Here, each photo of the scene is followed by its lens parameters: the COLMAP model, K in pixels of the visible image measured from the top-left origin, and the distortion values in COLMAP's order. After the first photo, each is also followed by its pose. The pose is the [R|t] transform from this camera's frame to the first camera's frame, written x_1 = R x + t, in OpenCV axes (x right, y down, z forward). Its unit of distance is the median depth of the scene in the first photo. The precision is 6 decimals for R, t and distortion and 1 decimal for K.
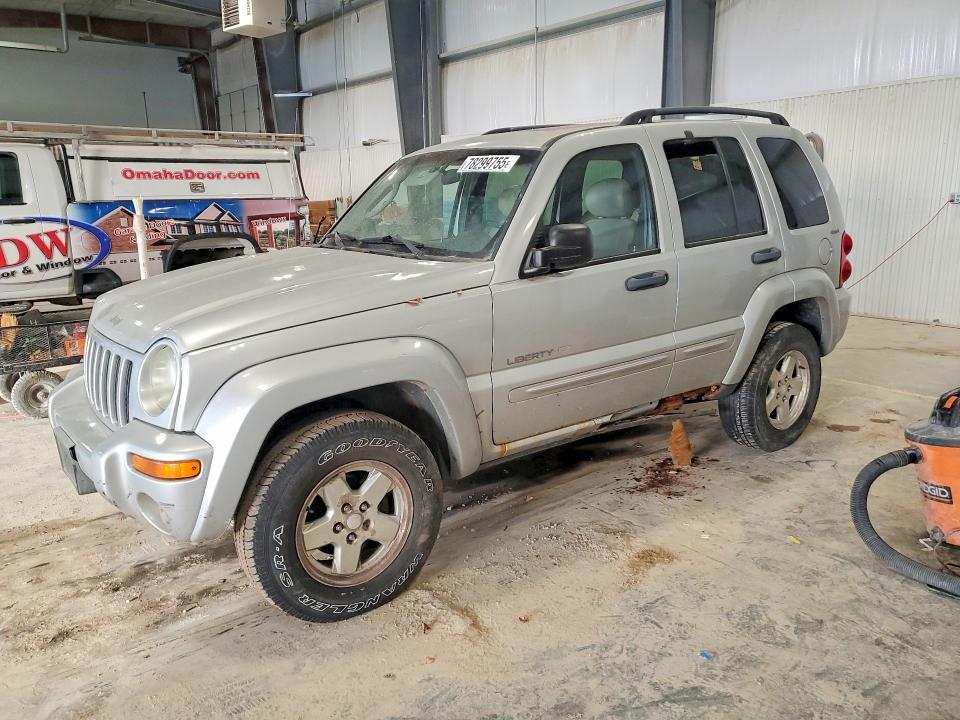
lens RADIAL K [[772.2, 0, 476.1], [0, 772.2, 361.1], [0, 0, 1]] dist [0.008625, 0.007414]
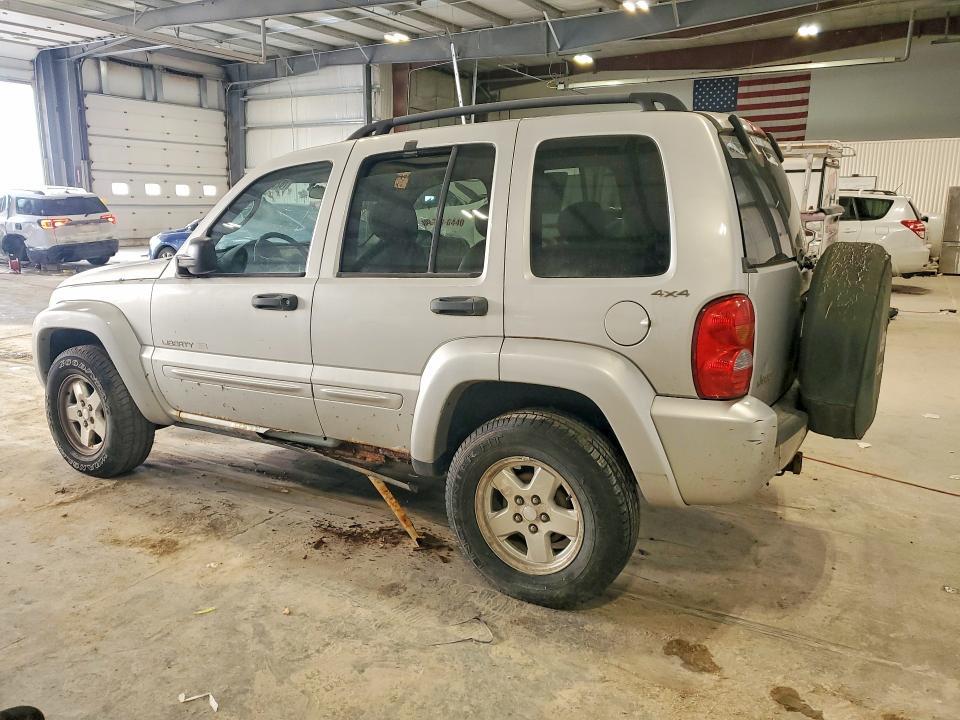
lens RADIAL K [[772.2, 0, 476.1], [0, 772.2, 361.1], [0, 0, 1]] dist [0.008625, 0.007414]
pose [[0.353667, 0.198208, -0.914130, 1.105702], [-0.207437, 0.969575, 0.129975, -0.191779], [0.912080, 0.143657, 0.384023, 0.791063]]
